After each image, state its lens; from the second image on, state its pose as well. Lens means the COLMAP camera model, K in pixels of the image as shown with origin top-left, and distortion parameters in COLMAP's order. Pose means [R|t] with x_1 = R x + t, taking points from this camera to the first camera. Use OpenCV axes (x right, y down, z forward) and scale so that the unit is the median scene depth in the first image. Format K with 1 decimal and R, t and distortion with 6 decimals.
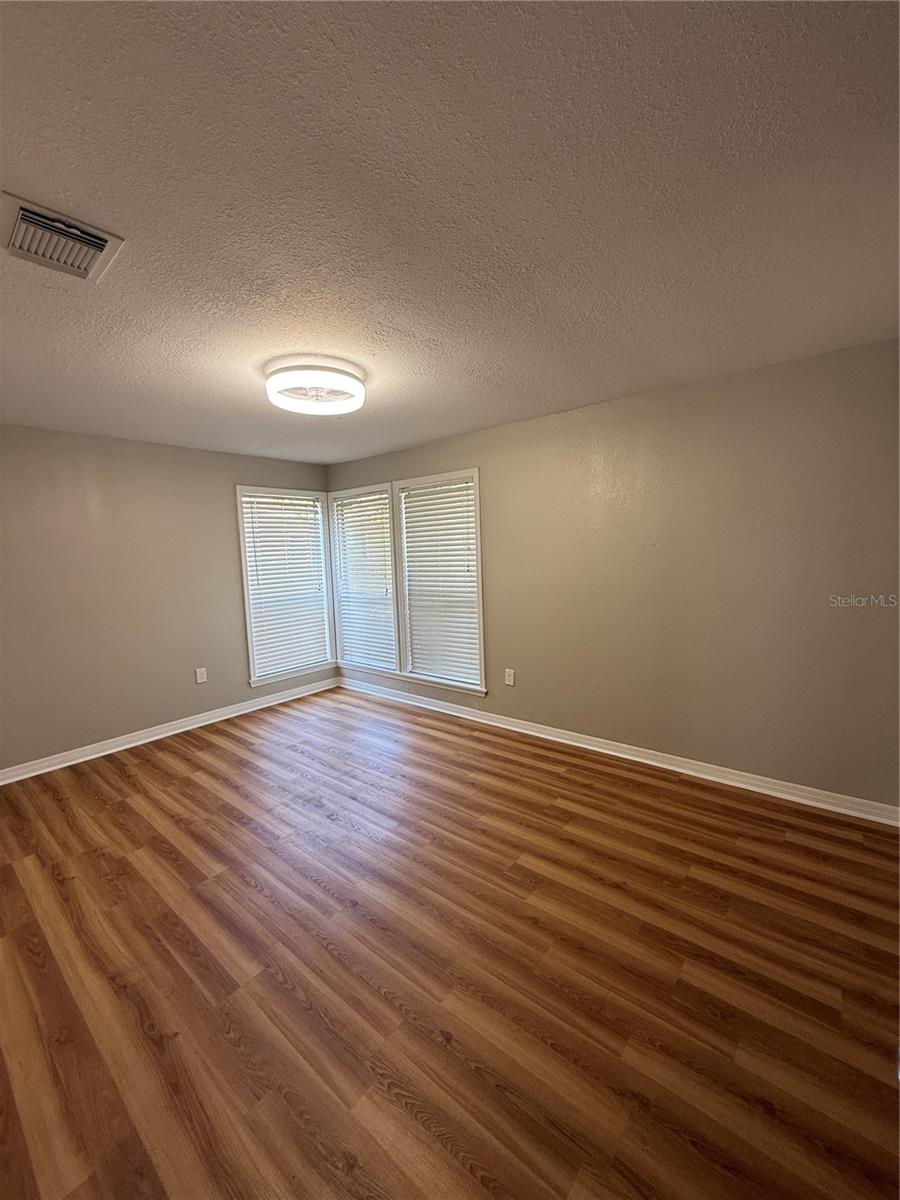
lens RADIAL K [[481.2, 0, 454.4], [0, 481.2, 594.9], [0, 0, 1]] dist [0.003178, -0.000018]
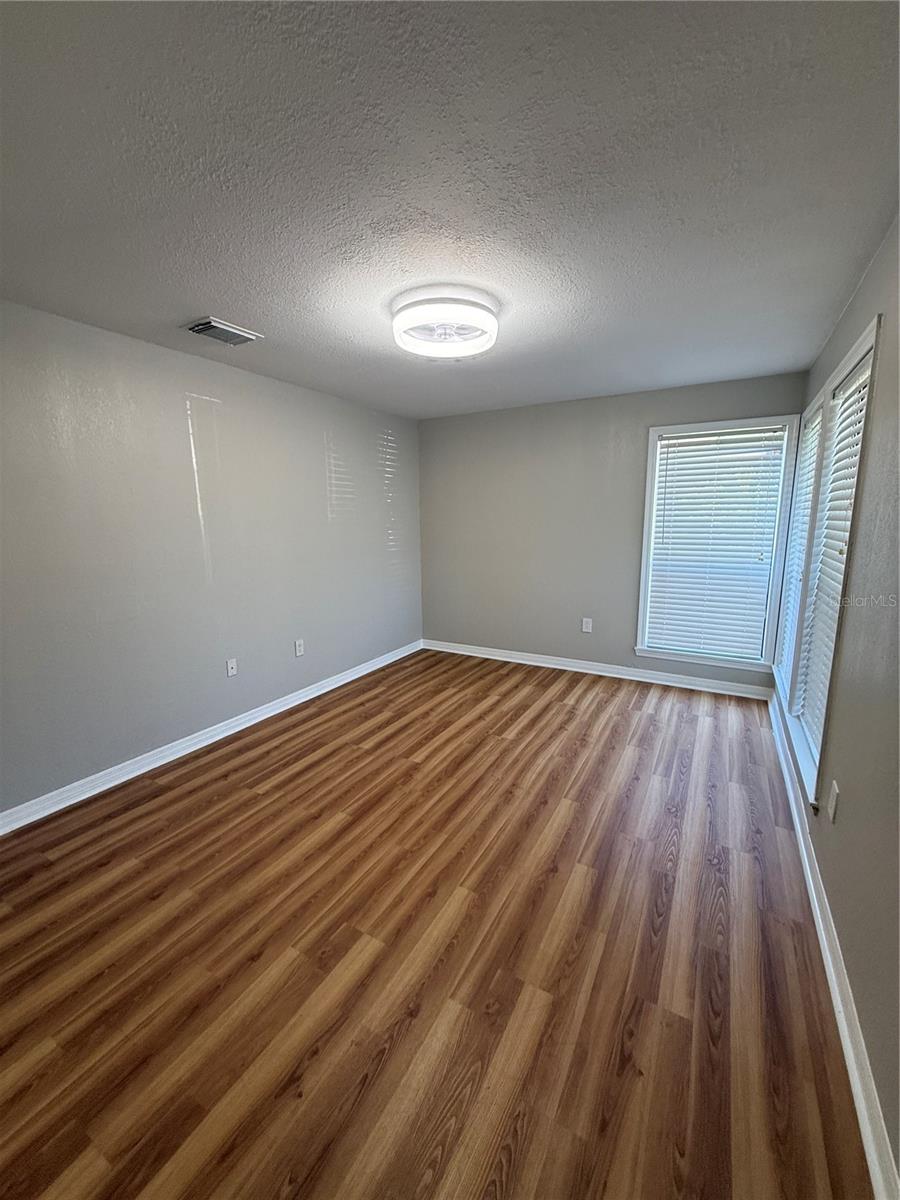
lens RADIAL K [[481.2, 0, 444.8], [0, 481.2, 595.6], [0, 0, 1]] dist [0.003178, -0.000018]
pose [[0.166736, 0.198437, -0.965827, 0.513160], [-0.090785, 0.978468, 0.185362, -0.073632], [0.981813, 0.056776, 0.181160, 0.639590]]
